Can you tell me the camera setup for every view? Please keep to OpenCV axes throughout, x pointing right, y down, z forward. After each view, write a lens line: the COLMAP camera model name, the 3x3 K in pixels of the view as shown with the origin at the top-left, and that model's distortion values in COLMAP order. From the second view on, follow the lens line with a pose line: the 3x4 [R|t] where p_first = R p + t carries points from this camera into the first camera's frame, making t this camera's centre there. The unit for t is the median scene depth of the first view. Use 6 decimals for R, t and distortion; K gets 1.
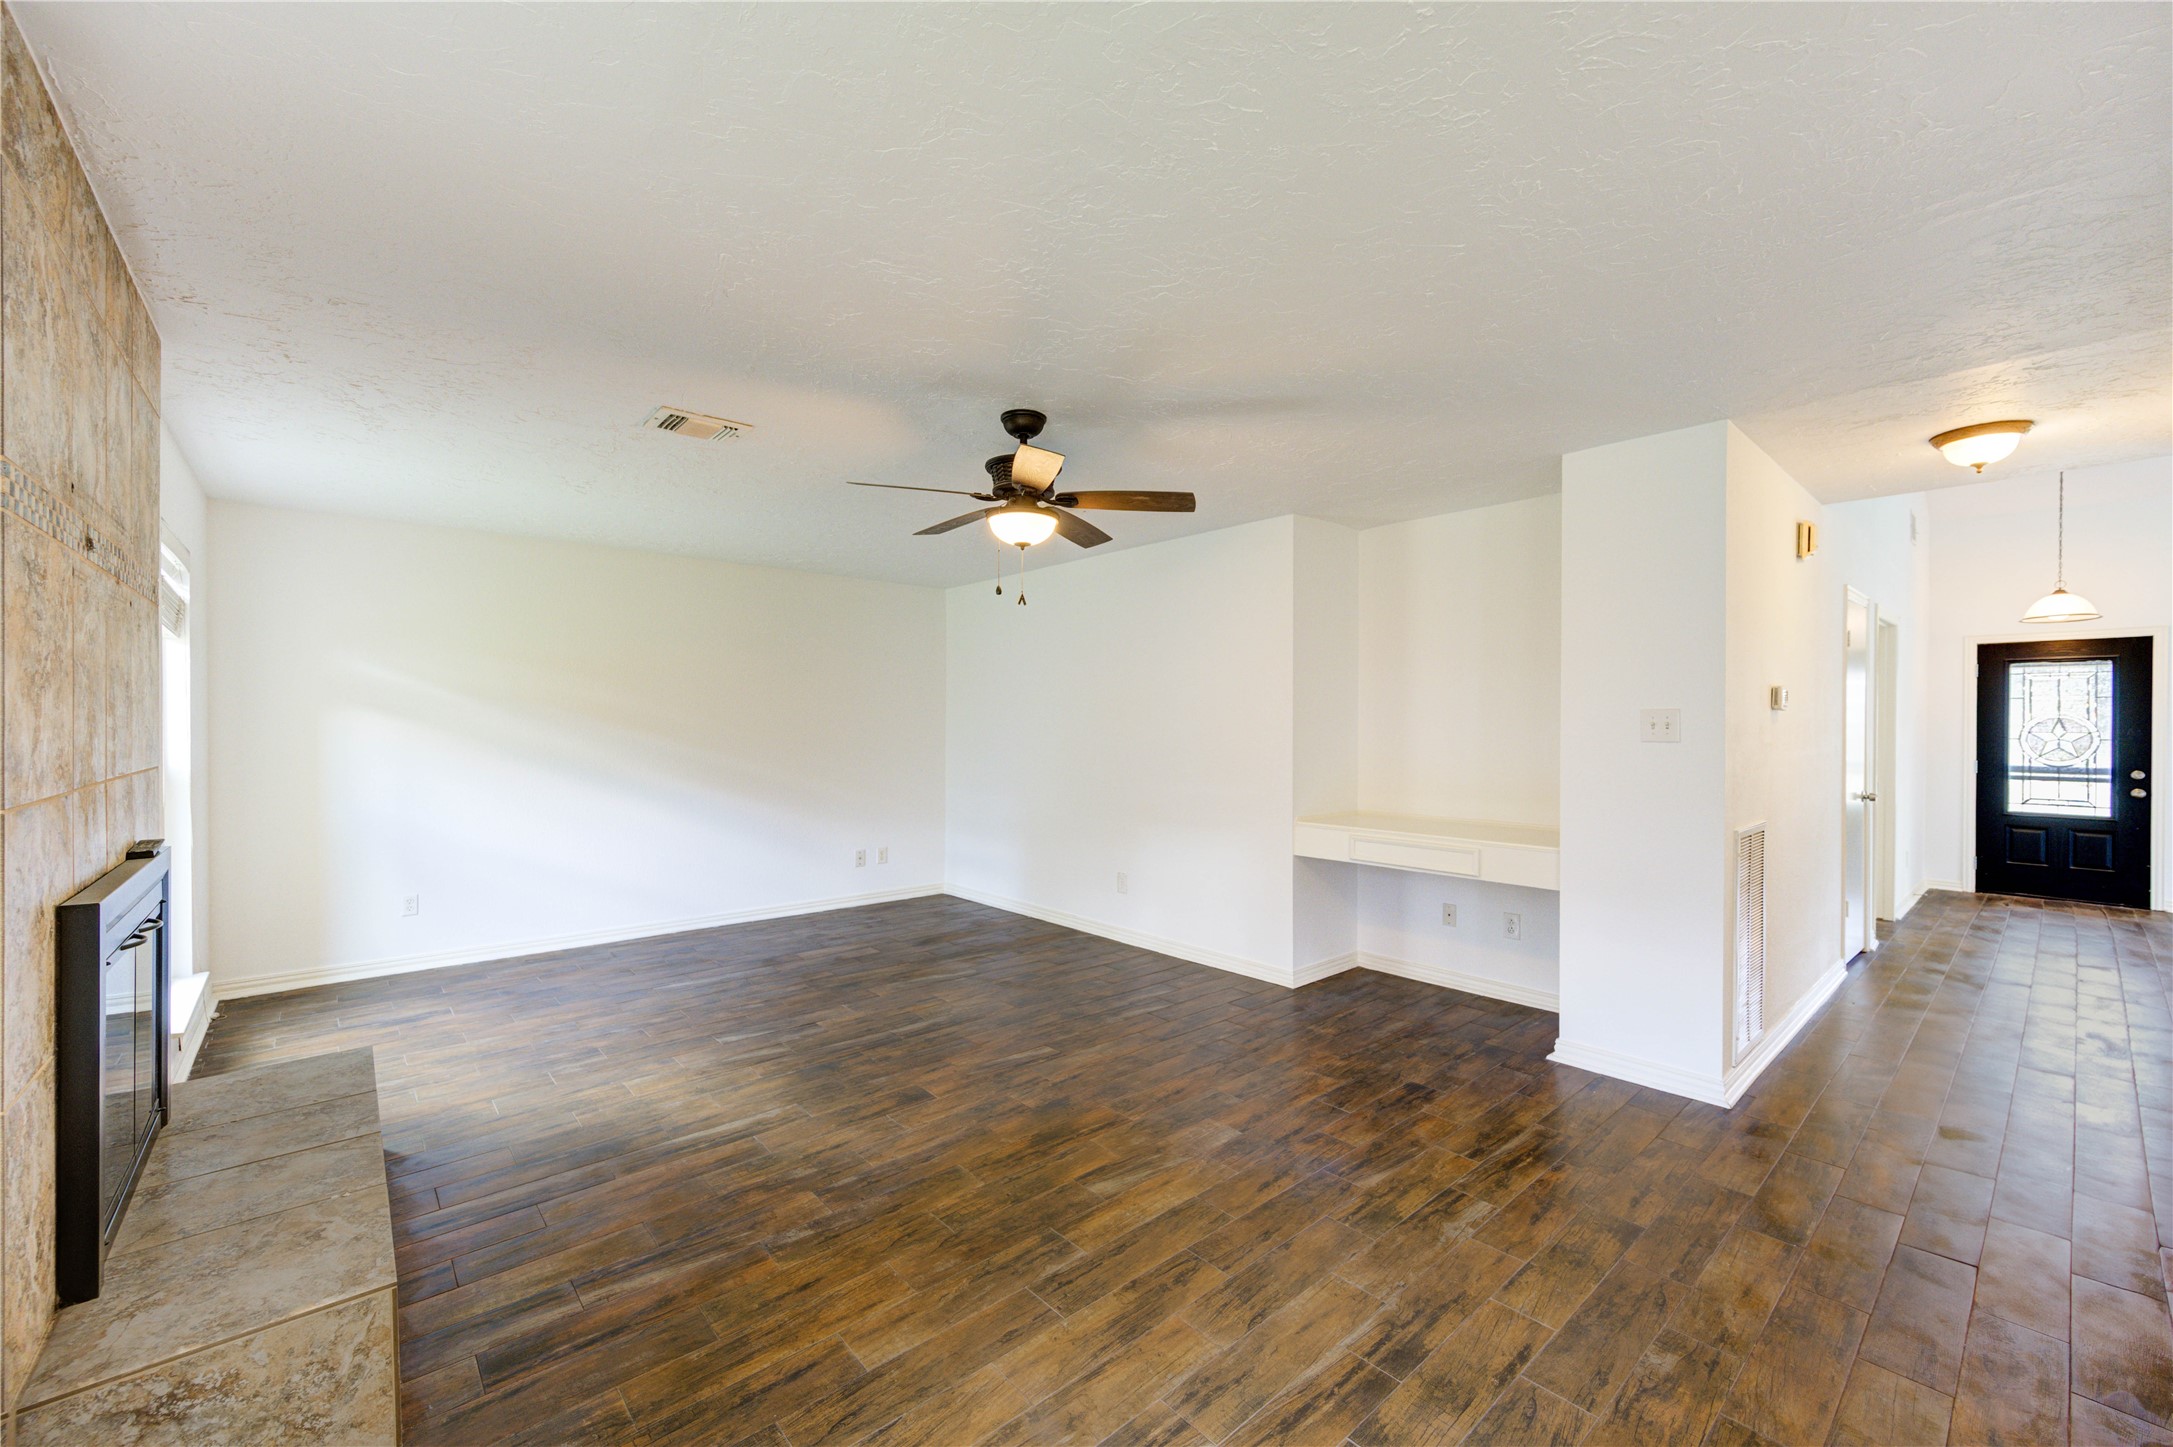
lens RADIAL K [[851.6, 0, 1075.4], [0, 851.6, 725.7], [0, 0, 1]] dist [0.001828, -0.000236]
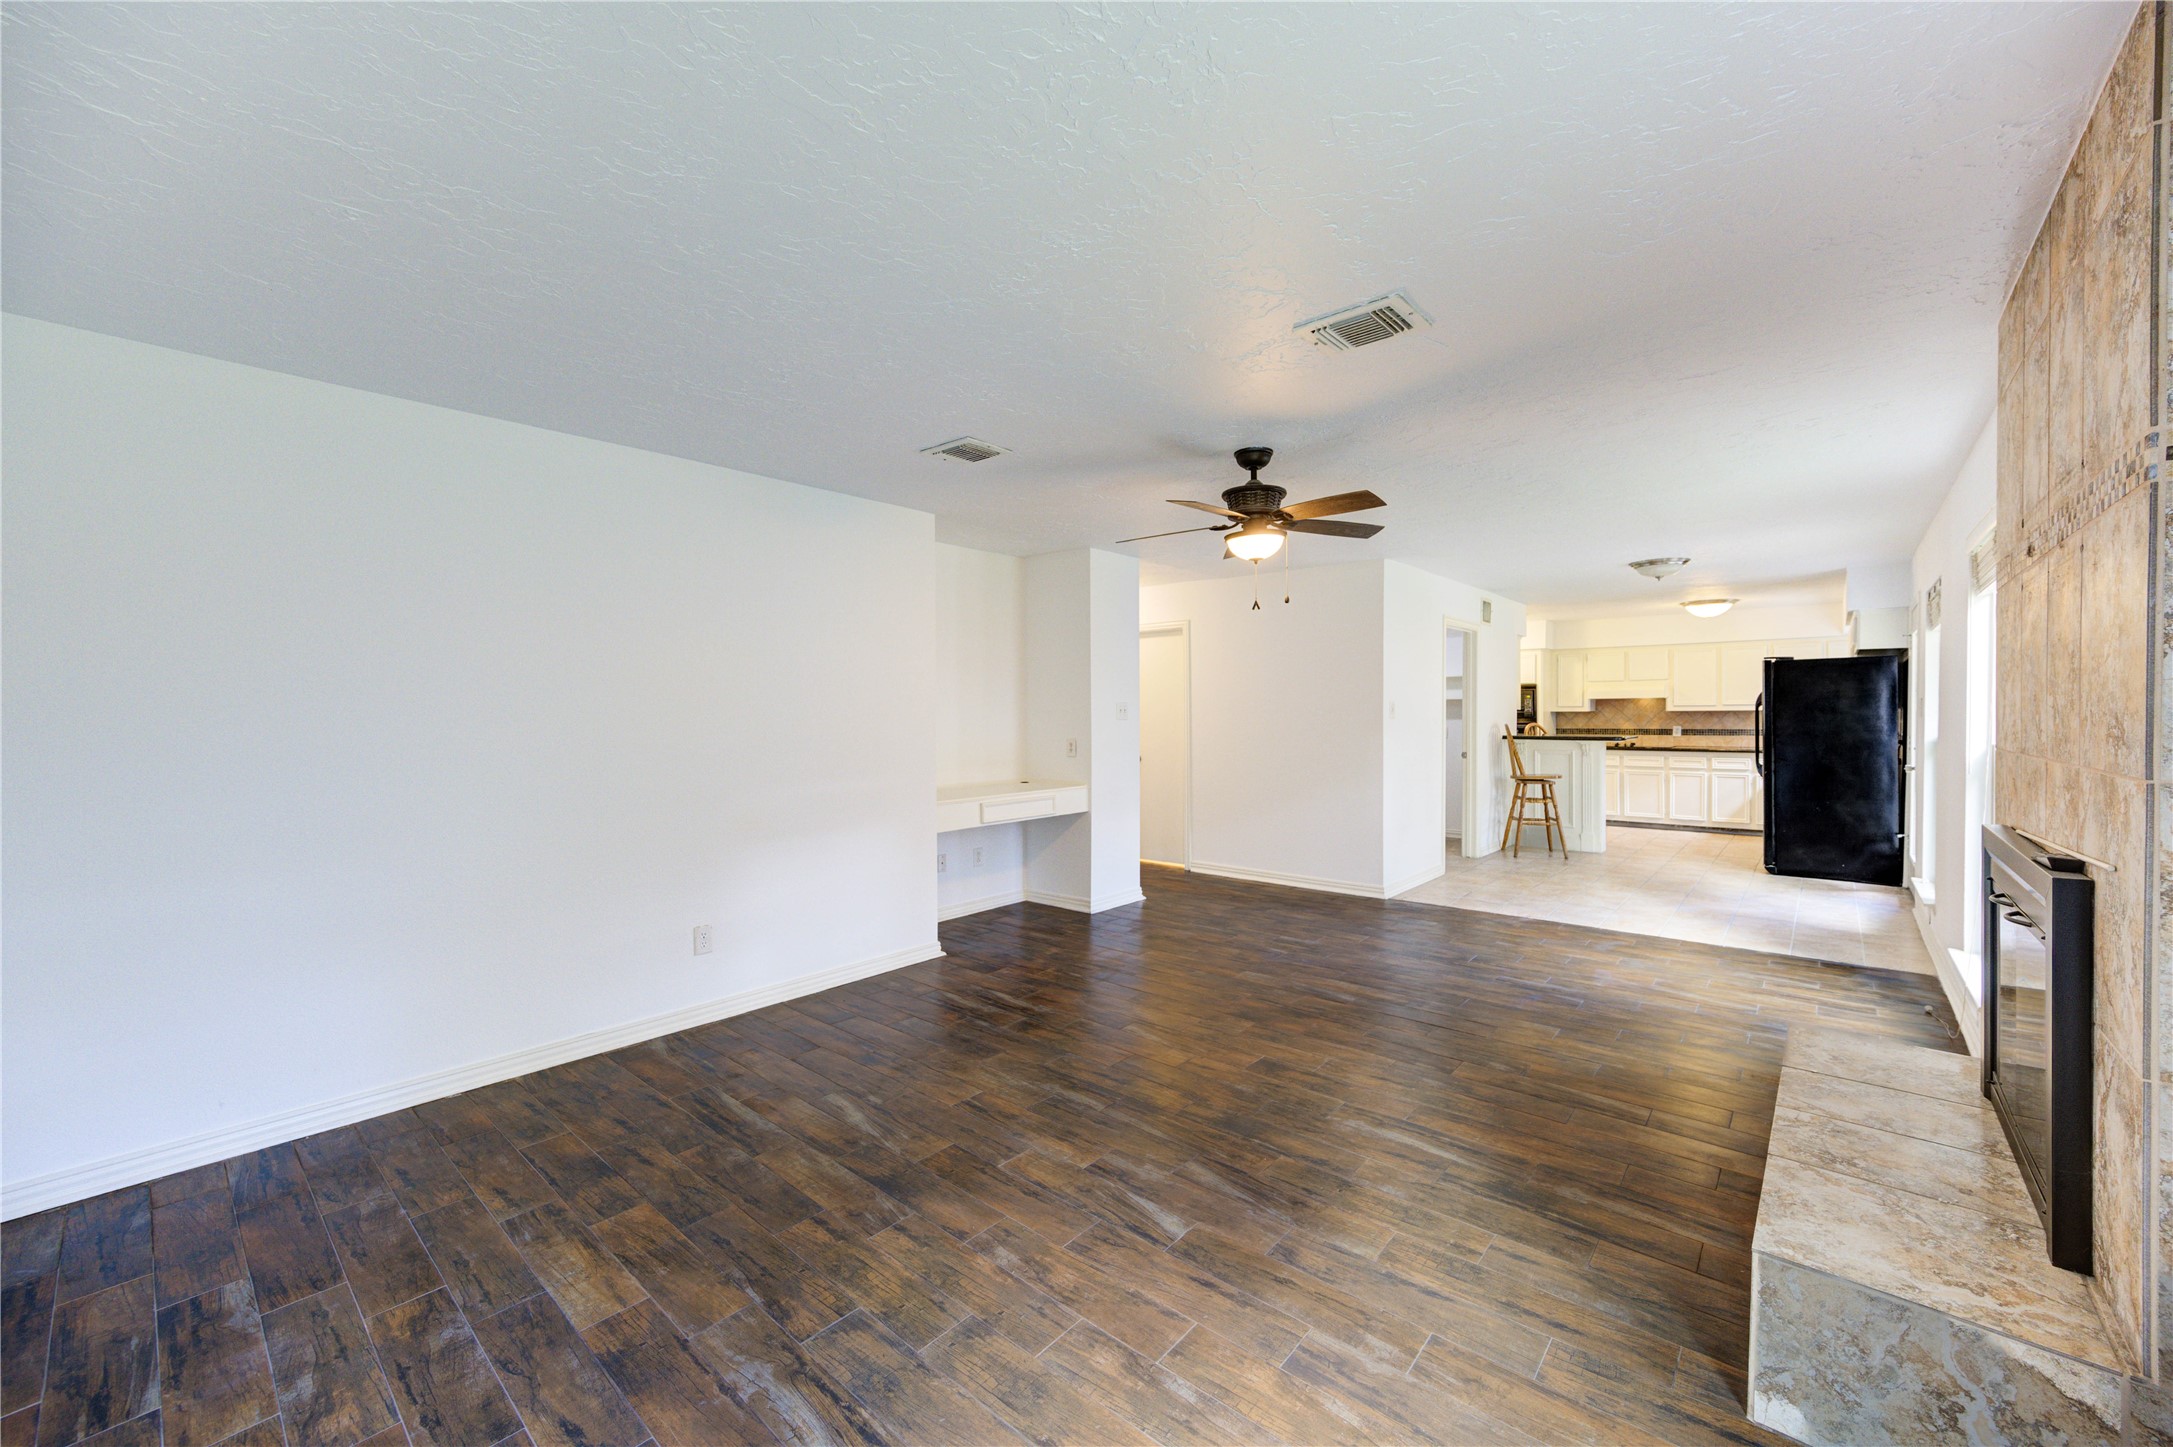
lens RADIAL K [[851.6, 0, 1096.4], [0, 851.6, 718.7], [0, 0, 1]] dist [0.001828, -0.000236]
pose [[-0.140588, -0.007391, 0.990041, -1.237387], [0.009817, 0.999913, 0.008859, 0.000612], [-0.990019, 0.010965, -0.140503, 1.408811]]
